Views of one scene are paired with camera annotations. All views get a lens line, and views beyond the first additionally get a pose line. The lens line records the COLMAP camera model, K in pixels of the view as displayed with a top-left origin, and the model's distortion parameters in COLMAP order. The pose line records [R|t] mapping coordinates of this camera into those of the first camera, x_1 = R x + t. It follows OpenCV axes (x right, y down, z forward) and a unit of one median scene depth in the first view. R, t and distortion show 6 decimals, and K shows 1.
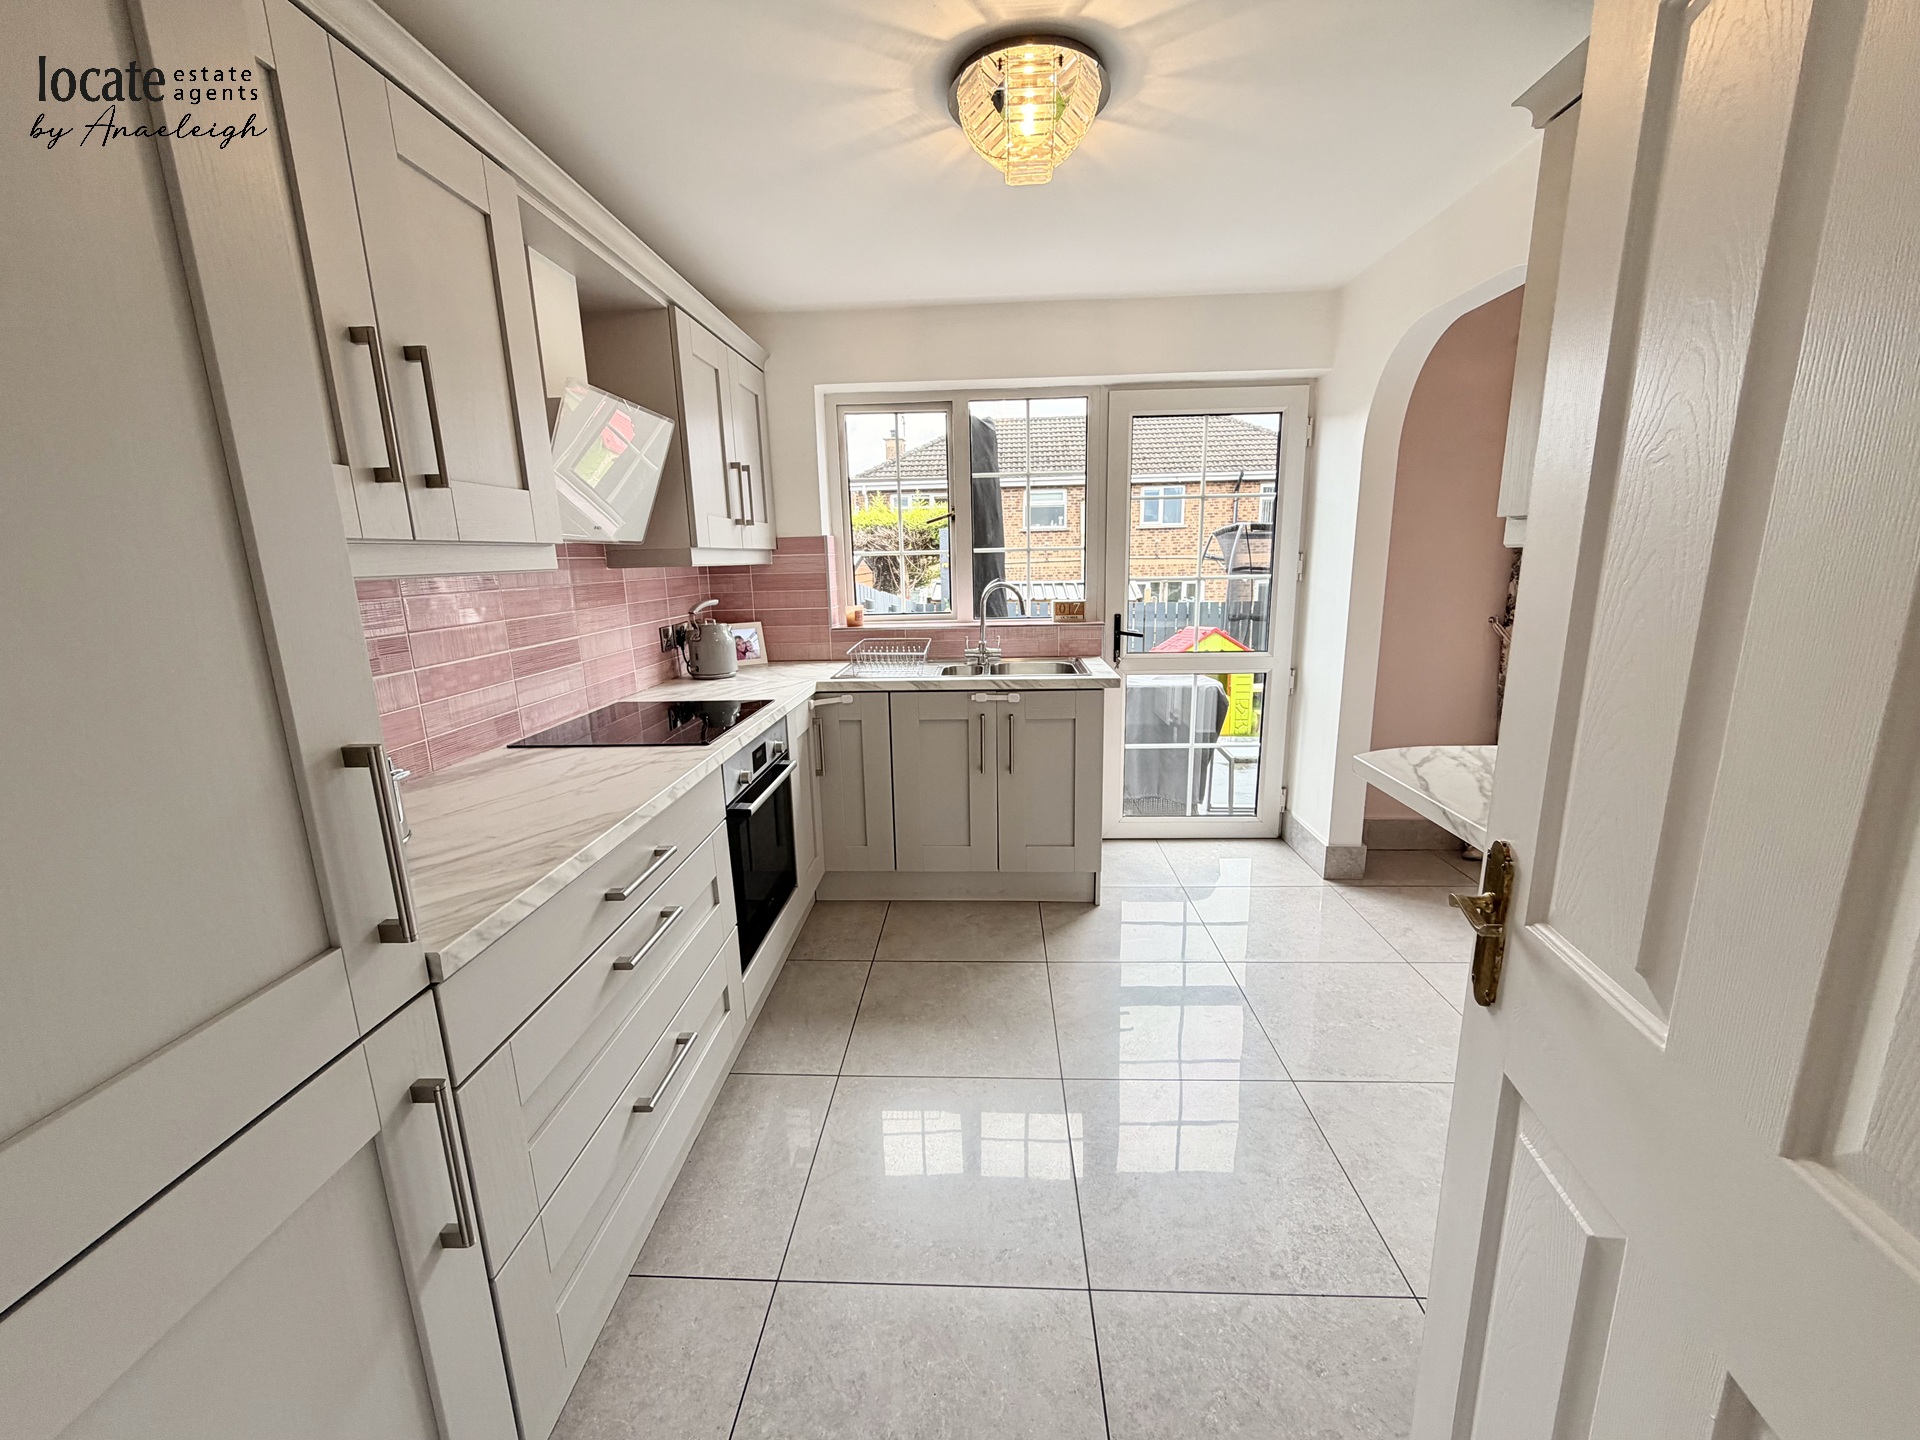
lens RADIAL K [[765.9, 0, 954.5], [0, 765.9, 722.2], [0, 0, 1]] dist [0.001300, -0.001150]
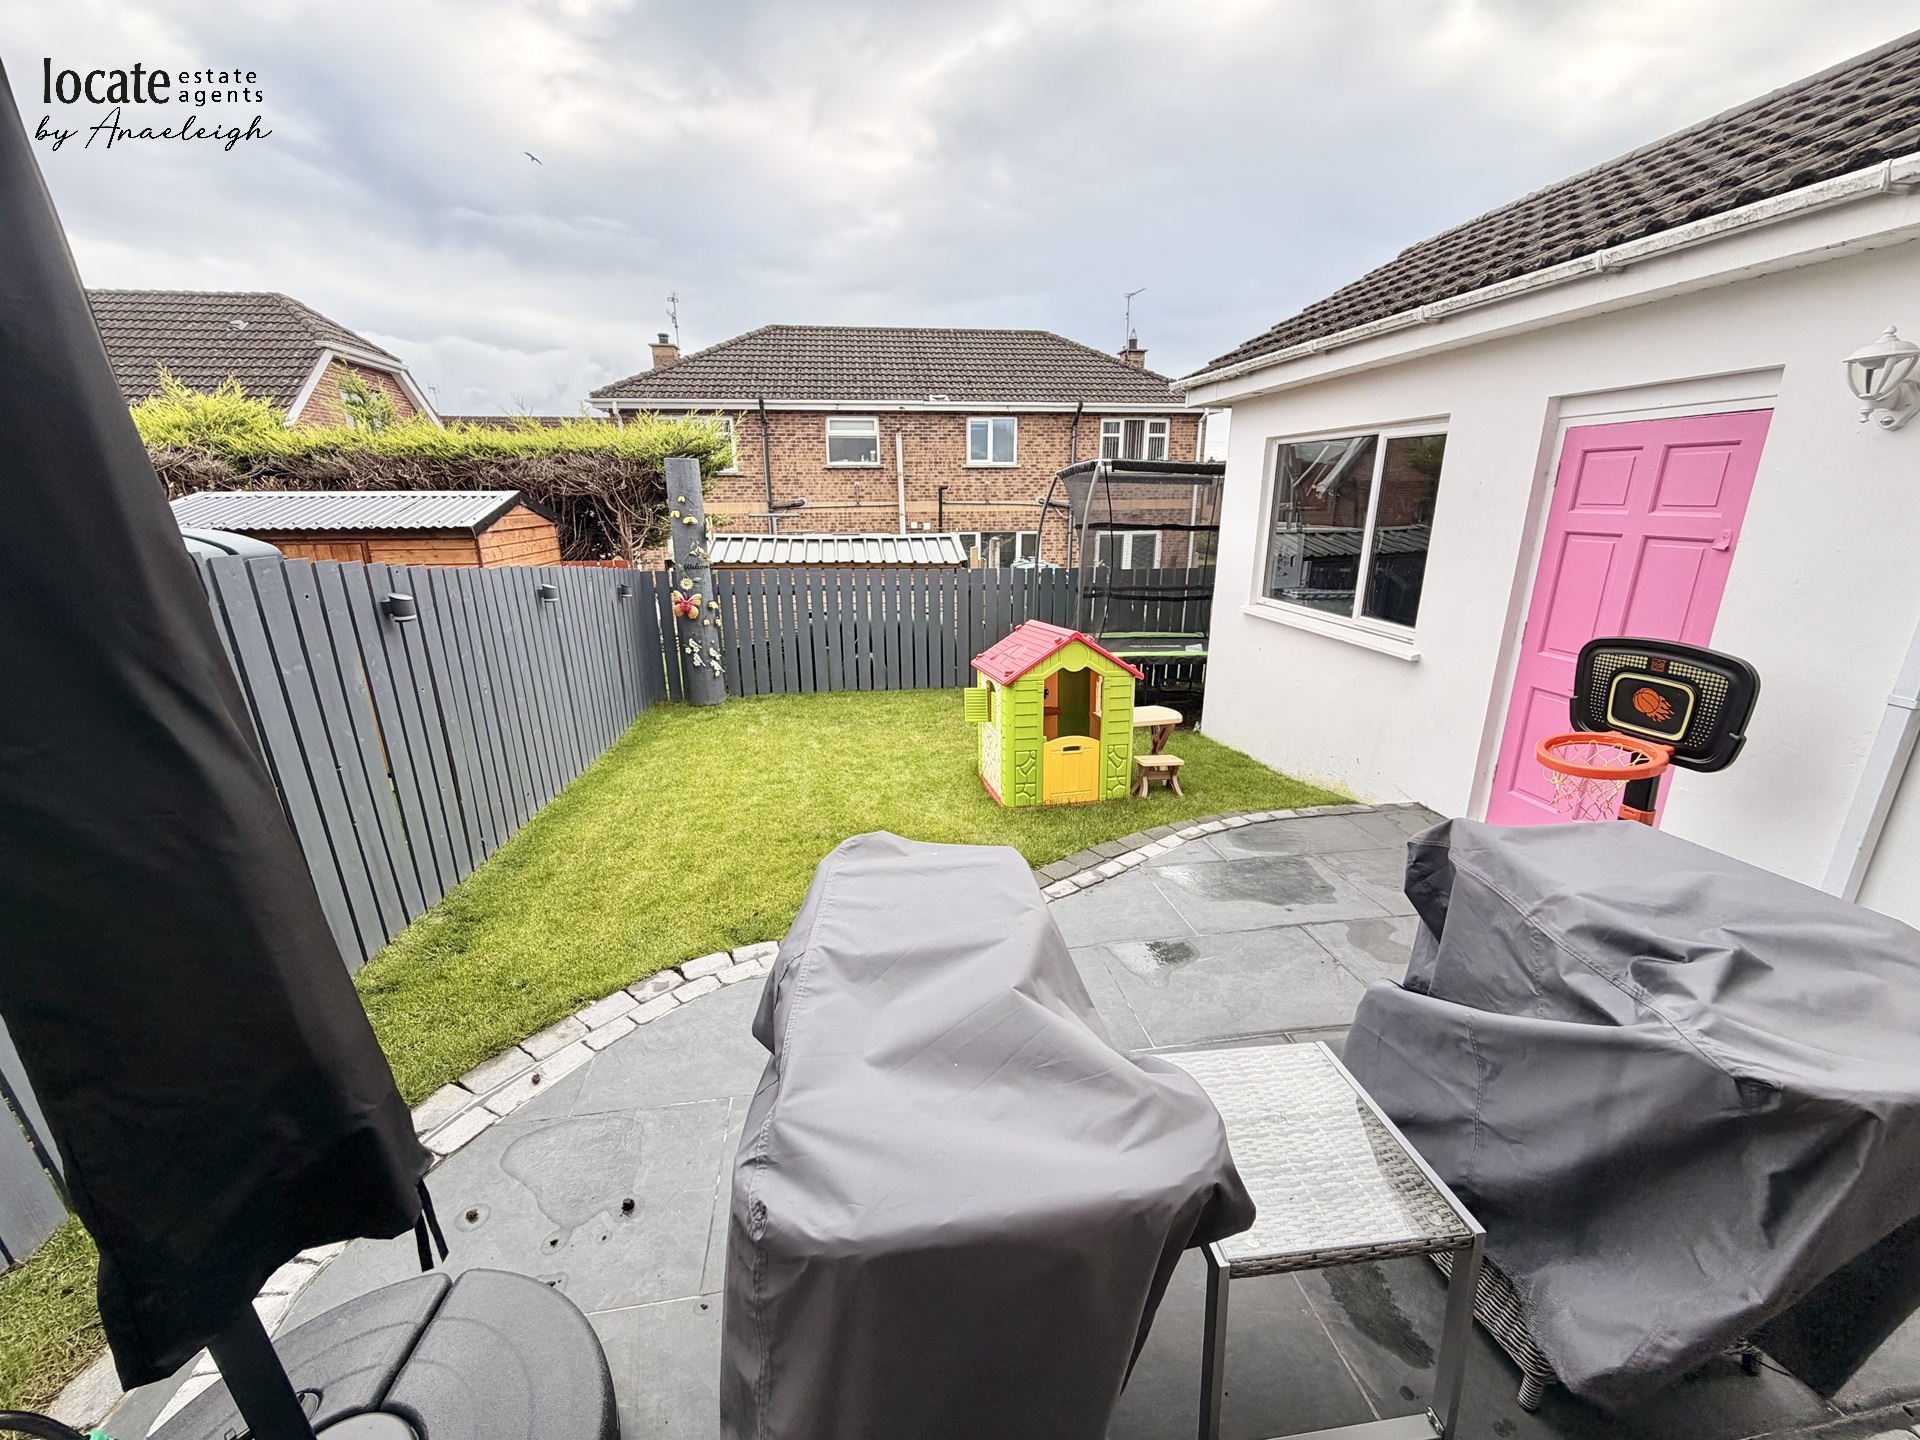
lens RADIAL K [[765.9, 0, 953.5], [0, 765.9, 726.8], [0, 0, 1]] dist [0.001300, -0.001150]
pose [[0.978605, -0.045231, 0.200717, 0.069179], [0.029373, 0.996257, 0.081293, -0.057674], [-0.203643, -0.073658, 0.976271, 0.242580]]
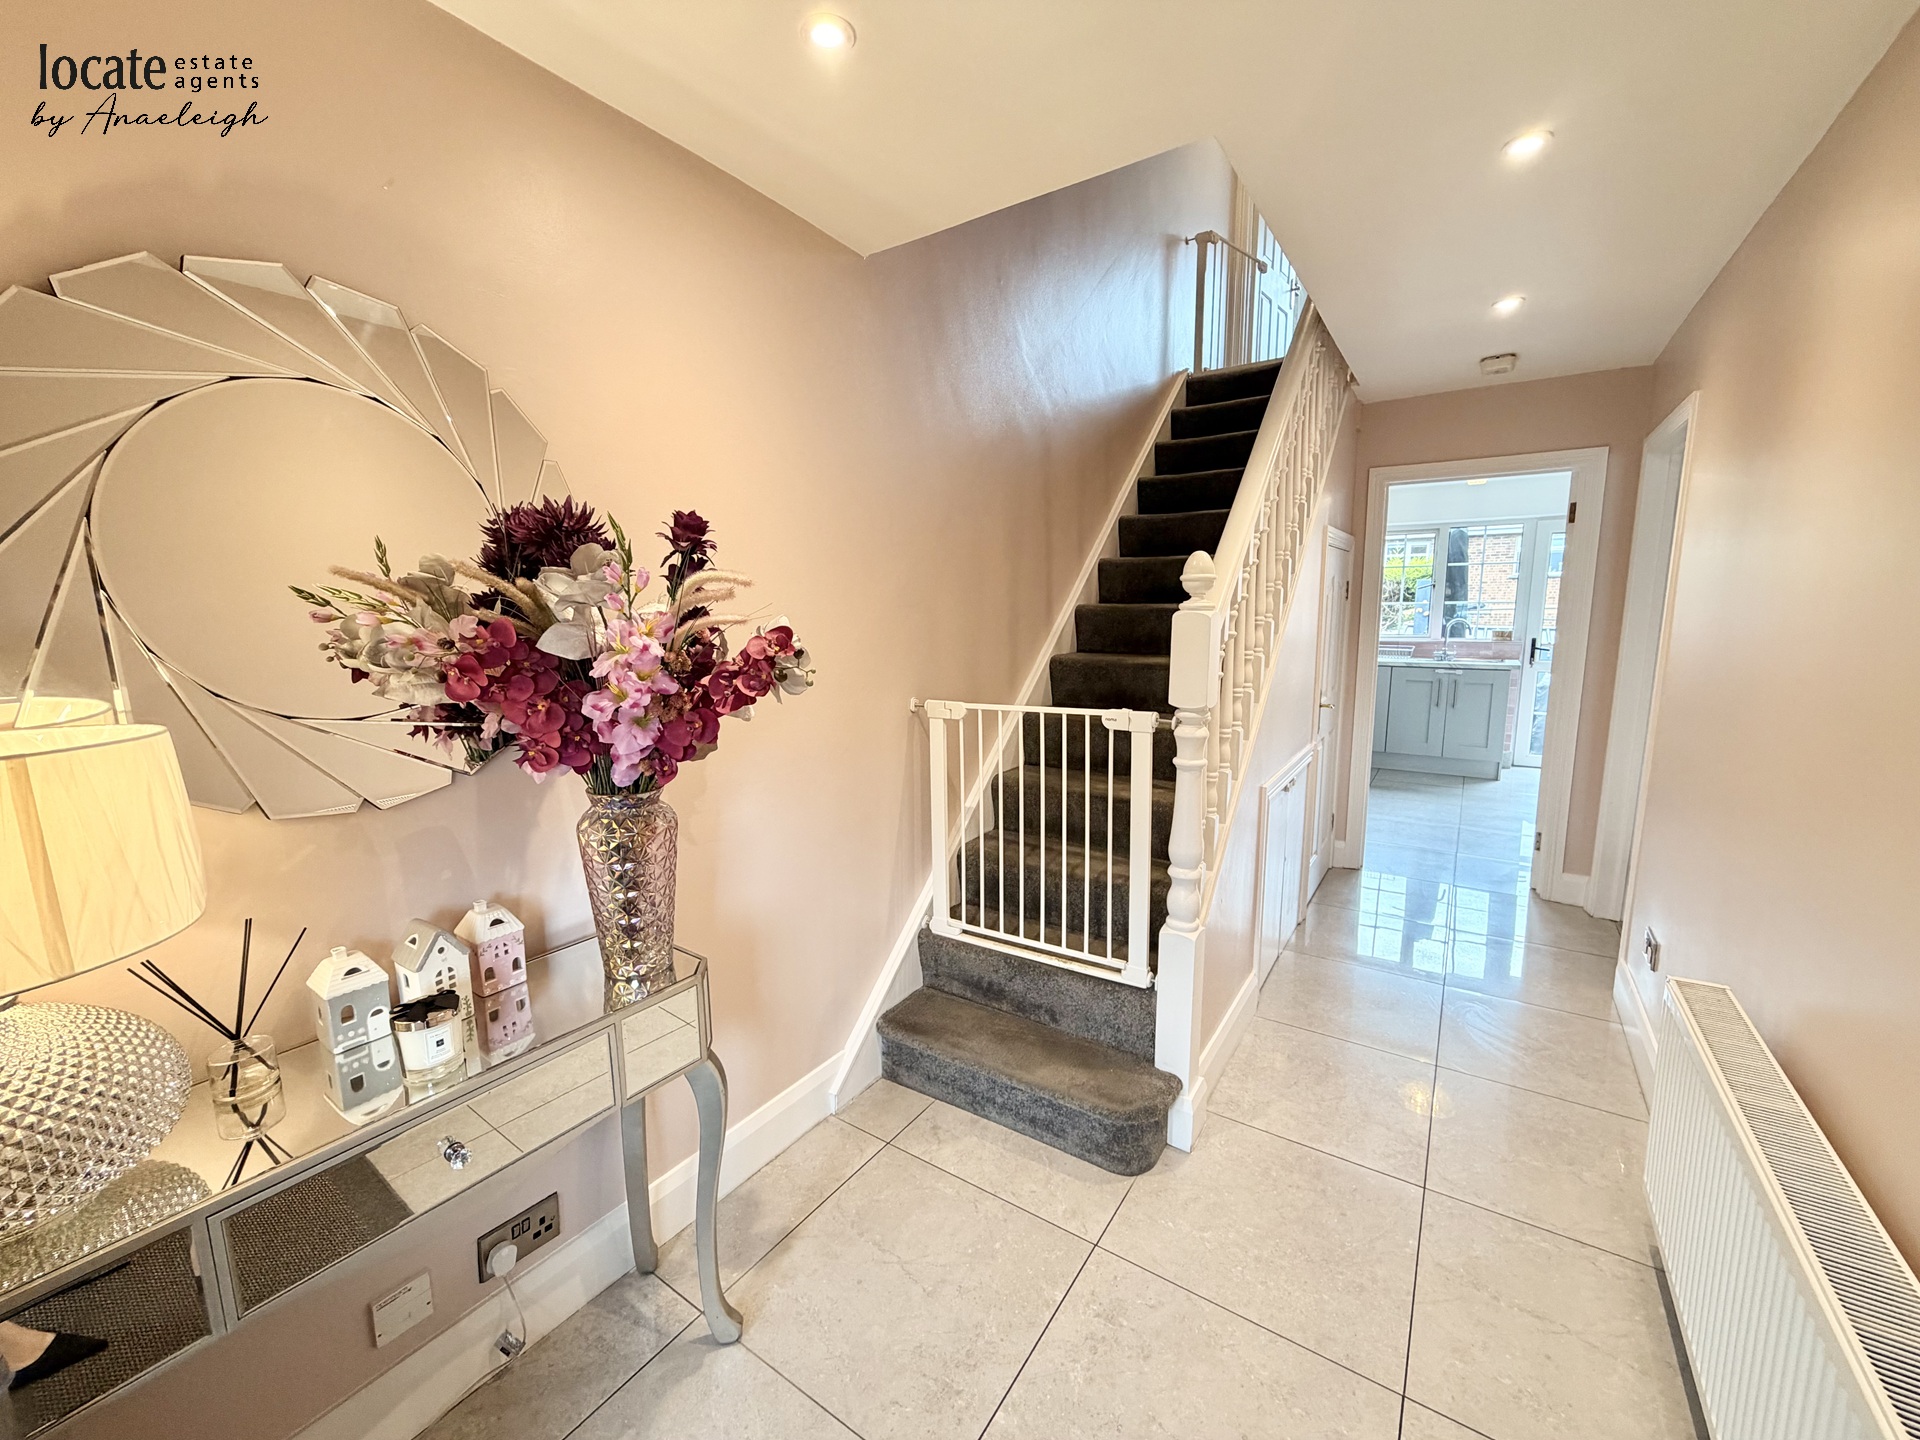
lens RADIAL K [[765.9, 0, 960.6], [0, 765.9, 718.6], [0, 0, 1]] dist [0.001300, -0.001150]
pose [[0.856973, 0.094118, -0.506695, -0.015379], [-0.122224, 0.992250, -0.022407, 0.255788], [0.500659, 0.081133, 0.861834, -1.236963]]
